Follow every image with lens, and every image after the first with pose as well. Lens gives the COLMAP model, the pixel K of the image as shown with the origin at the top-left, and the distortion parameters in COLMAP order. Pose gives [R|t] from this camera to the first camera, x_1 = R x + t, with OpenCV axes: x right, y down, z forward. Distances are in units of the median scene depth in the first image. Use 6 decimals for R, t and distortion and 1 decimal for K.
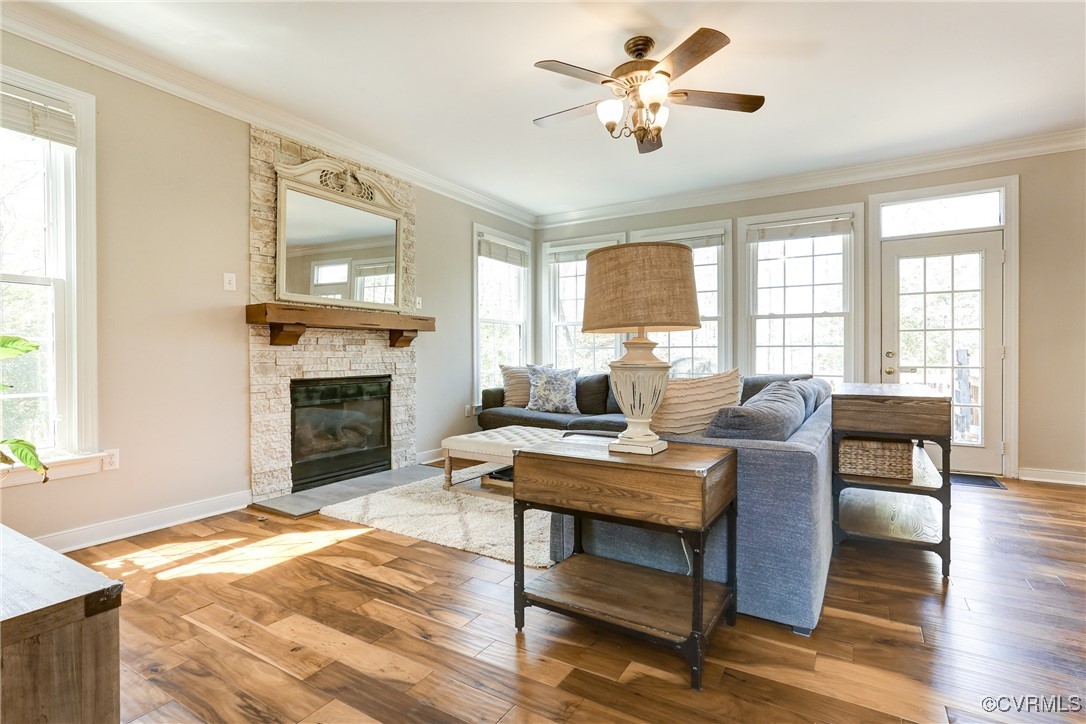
lens RADIAL K [[536.3, 0, 546.1], [0, 536.3, 356.1], [0, 0, 1]] dist [-0.000558, 0.000630]
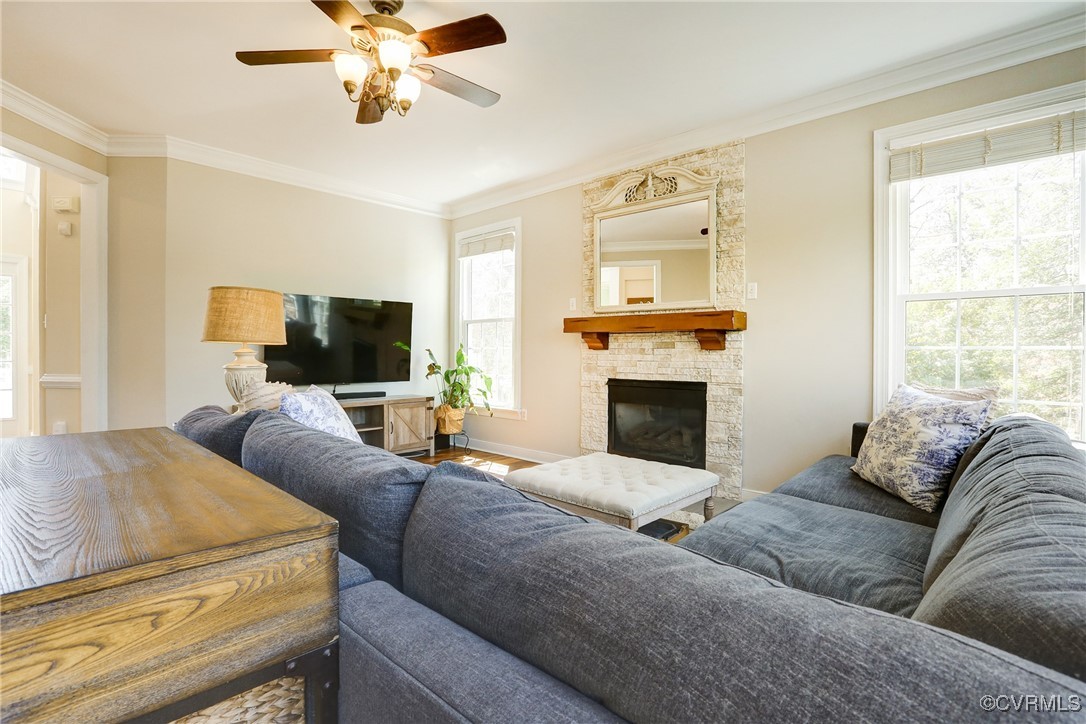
lens RADIAL K [[521.4, 0, 520.6], [0, 521.4, 358.6], [0, 0, 1]] dist [0.000257, 0.000299]
pose [[-0.220963, 0.006614, -0.975260, 0.781588], [-0.011960, 0.999883, 0.009491, -0.010260], [0.975209, 0.013762, -0.220858, 1.204446]]
